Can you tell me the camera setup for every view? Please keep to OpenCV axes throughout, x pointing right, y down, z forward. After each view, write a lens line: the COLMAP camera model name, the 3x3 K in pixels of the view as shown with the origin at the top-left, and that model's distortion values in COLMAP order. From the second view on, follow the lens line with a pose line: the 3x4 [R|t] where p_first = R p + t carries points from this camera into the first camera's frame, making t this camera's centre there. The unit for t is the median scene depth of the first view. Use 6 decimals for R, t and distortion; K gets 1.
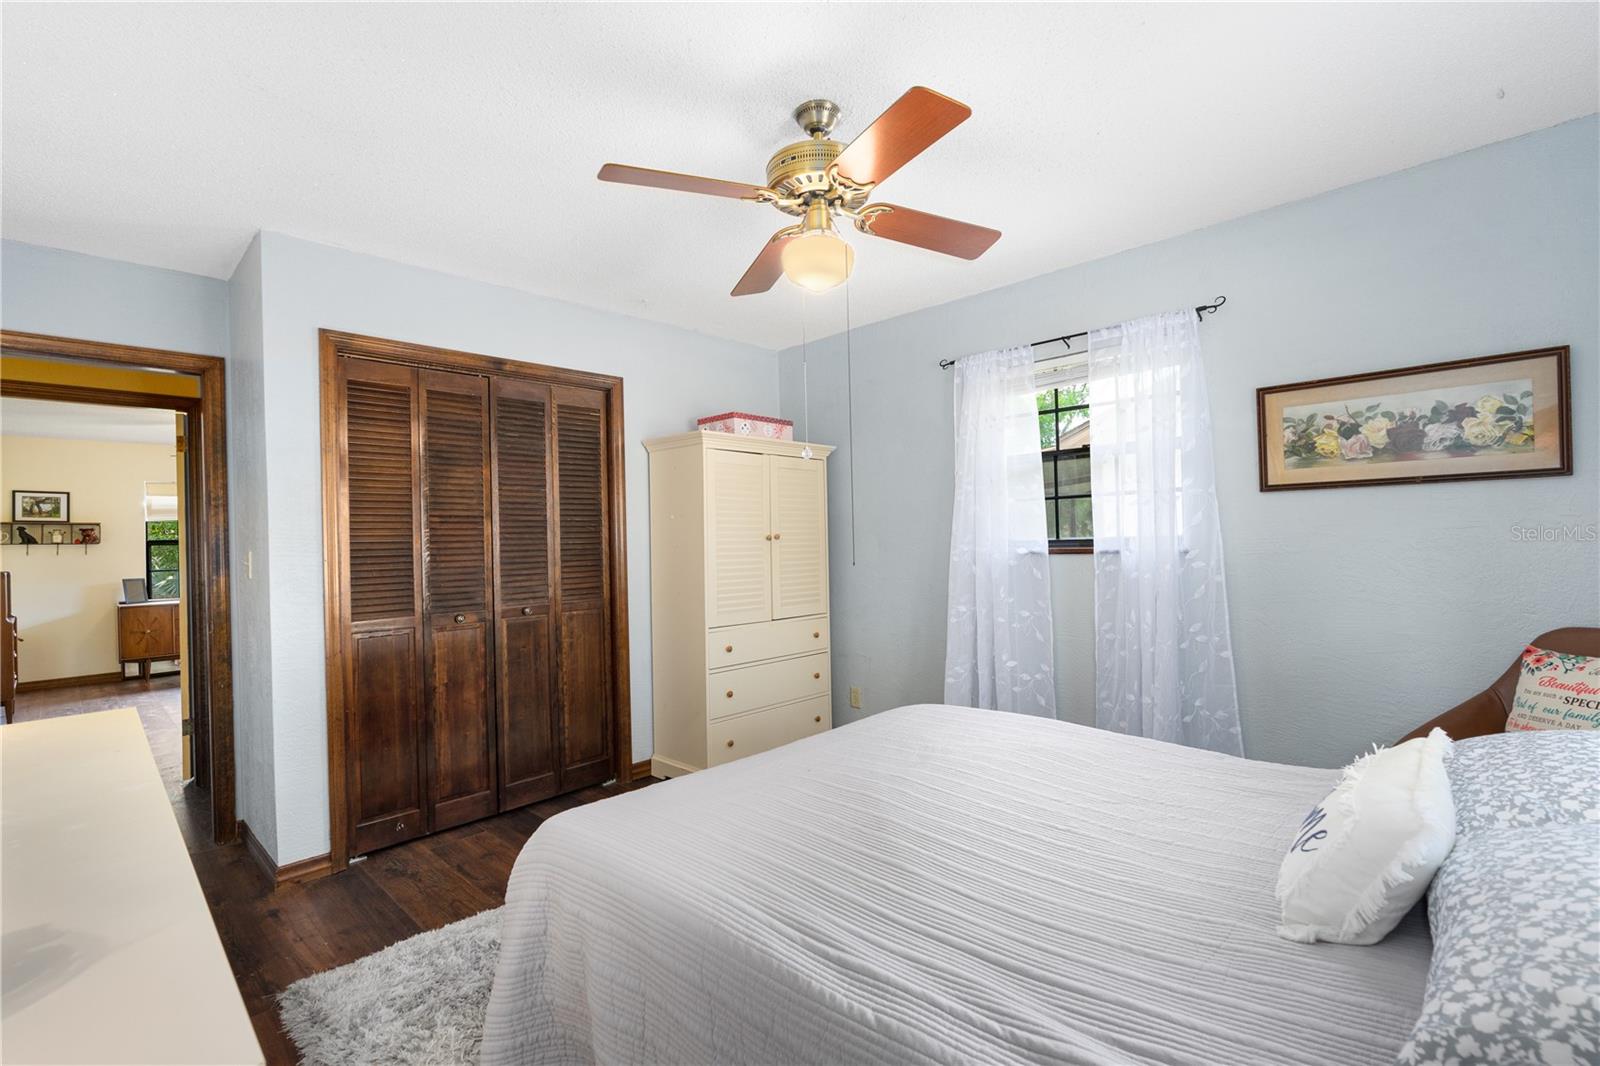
lens RADIAL K [[714.9, 0, 797.0], [0, 714.9, 540.4], [0, 0, 1]] dist [0.000900, 0.000360]
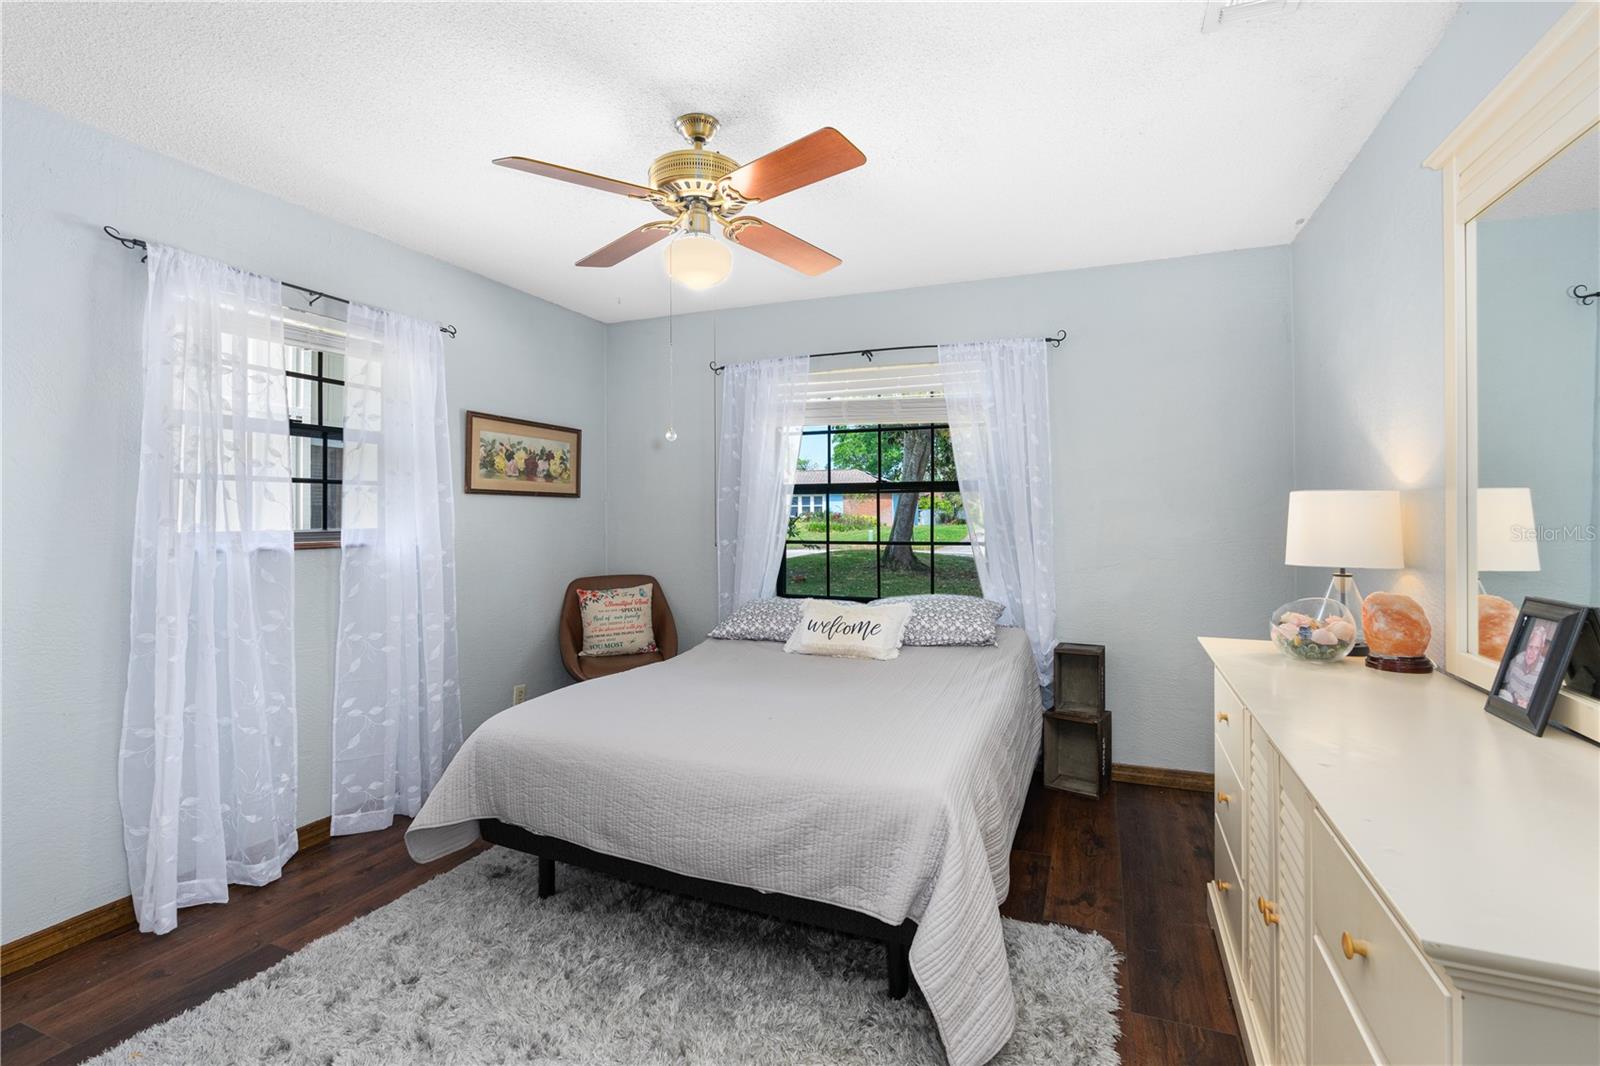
lens RADIAL K [[741.0, 0, 810.9], [0, 741.0, 531.8], [0, 0, 1]] dist [-0.000902, 0.000666]
pose [[-0.377792, -0.010968, 0.925826, -0.825303], [-0.011746, 0.999906, 0.007052, -0.018200], [-0.925816, -0.008210, -0.377885, 0.986114]]
